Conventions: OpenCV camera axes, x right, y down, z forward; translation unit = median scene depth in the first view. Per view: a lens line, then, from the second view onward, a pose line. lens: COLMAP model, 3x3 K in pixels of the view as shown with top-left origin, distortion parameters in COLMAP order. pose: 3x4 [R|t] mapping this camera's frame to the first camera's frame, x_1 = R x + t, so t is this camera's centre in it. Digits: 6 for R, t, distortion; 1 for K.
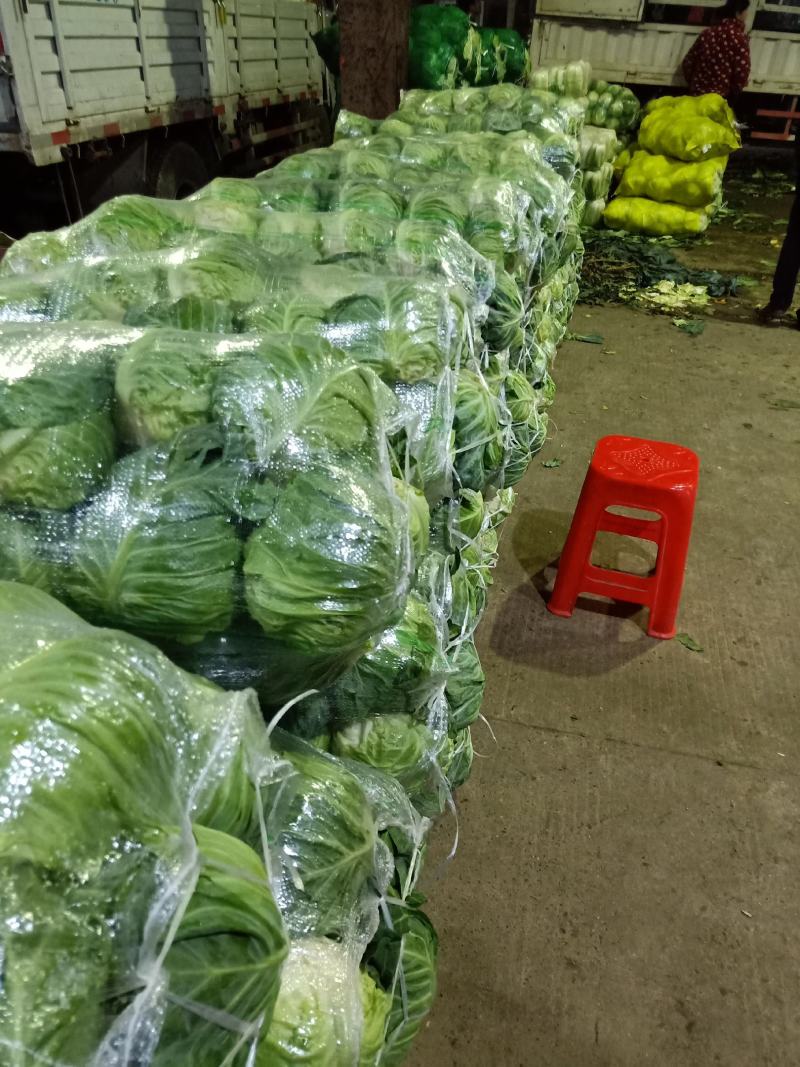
lens RADIAL K [[796.1, 0, 399.1], [0, 796.1, 532.4], [0, 0, 1]] dist [0.014432, -0.002365]
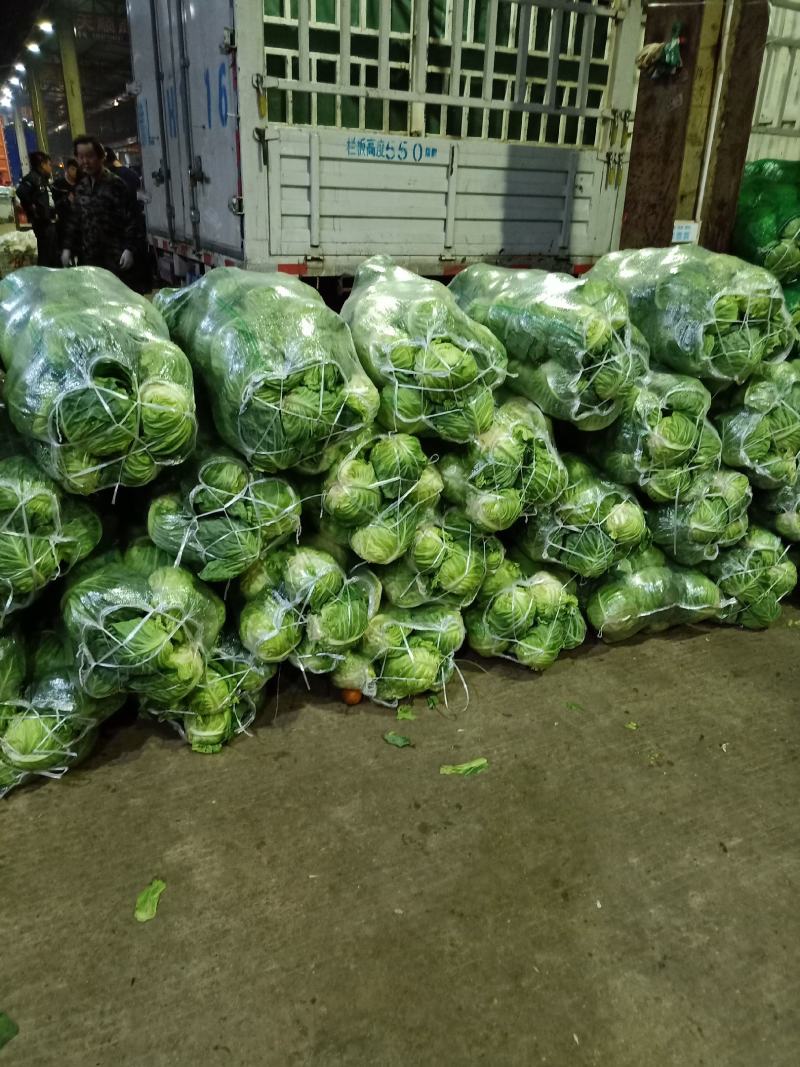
lens RADIAL K [[796.1, 0, 399.0], [0, 796.1, 535.2], [0, 0, 1]] dist [0.014432, -0.002365]
pose [[0.627974, 0.305601, -0.715721, 0.508407], [-0.430071, 0.902758, 0.008118, -0.204312], [0.648604, 0.302713, 0.698339, 0.381258]]
